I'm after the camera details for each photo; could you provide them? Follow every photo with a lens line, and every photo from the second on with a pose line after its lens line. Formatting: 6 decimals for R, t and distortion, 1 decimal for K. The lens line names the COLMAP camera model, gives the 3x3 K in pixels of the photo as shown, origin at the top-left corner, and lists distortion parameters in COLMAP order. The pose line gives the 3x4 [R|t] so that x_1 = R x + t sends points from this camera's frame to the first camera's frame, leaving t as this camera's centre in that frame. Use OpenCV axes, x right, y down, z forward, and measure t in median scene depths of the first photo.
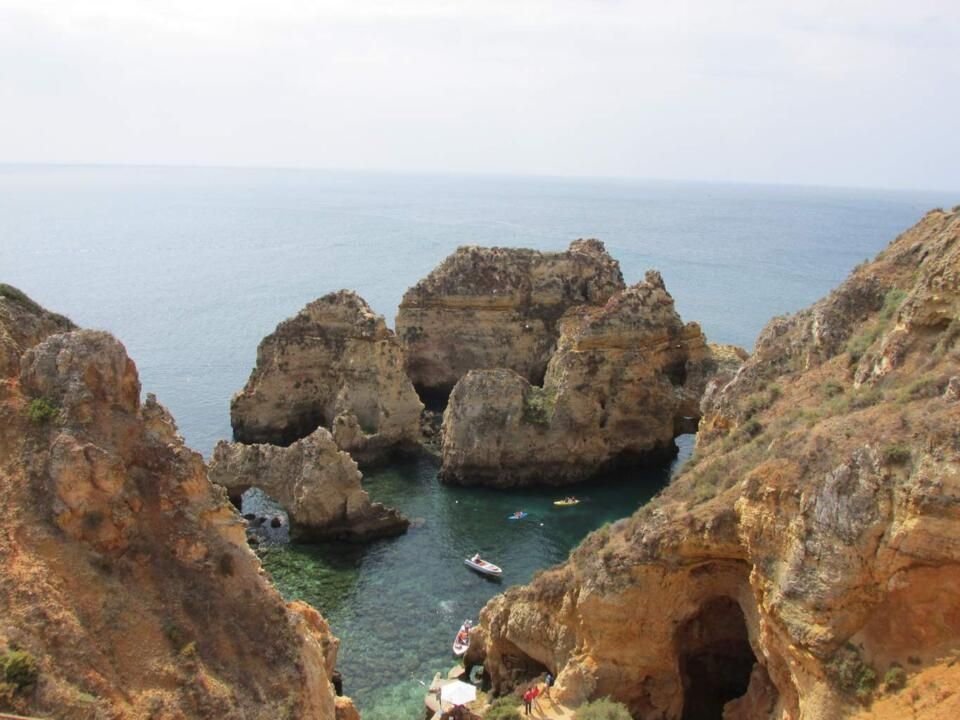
lens RADIAL K [[796.3, 0, 480.0], [0, 796.3, 360.0], [0, 0, 1]] dist [-0.032692, 0.004159]
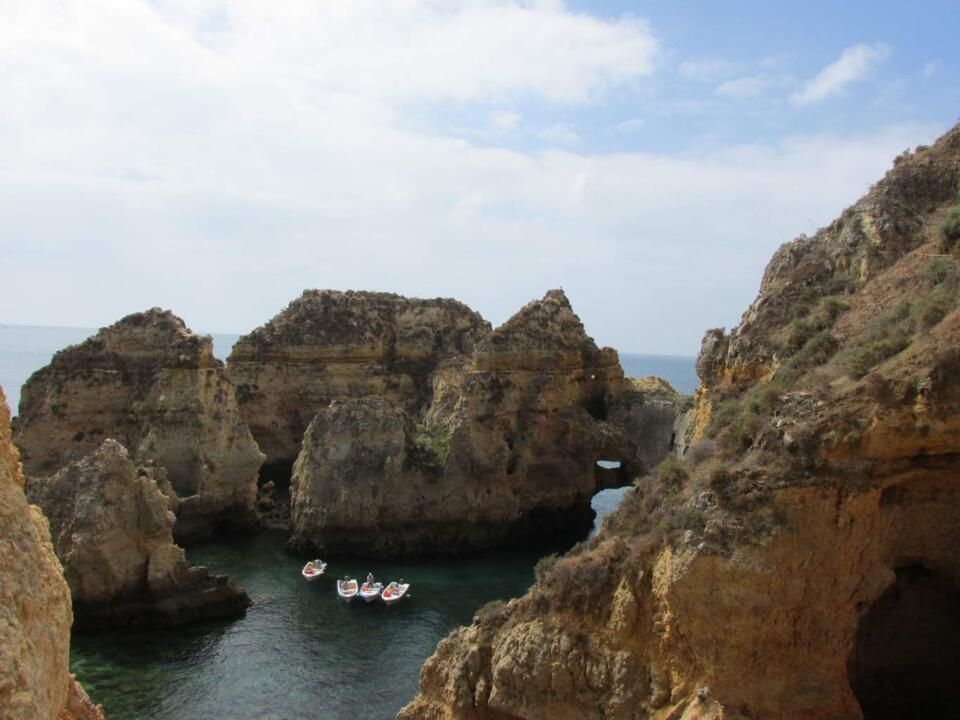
lens RADIAL K [[796.3, 0, 480.0], [0, 796.3, 360.0], [0, 0, 1]] dist [-0.032692, 0.004159]
pose [[0.974266, 0.011269, 0.225121, -0.046082], [0.035001, 0.979072, -0.200483, 0.129474], [-0.222669, 0.203203, 0.953482, 0.264735]]
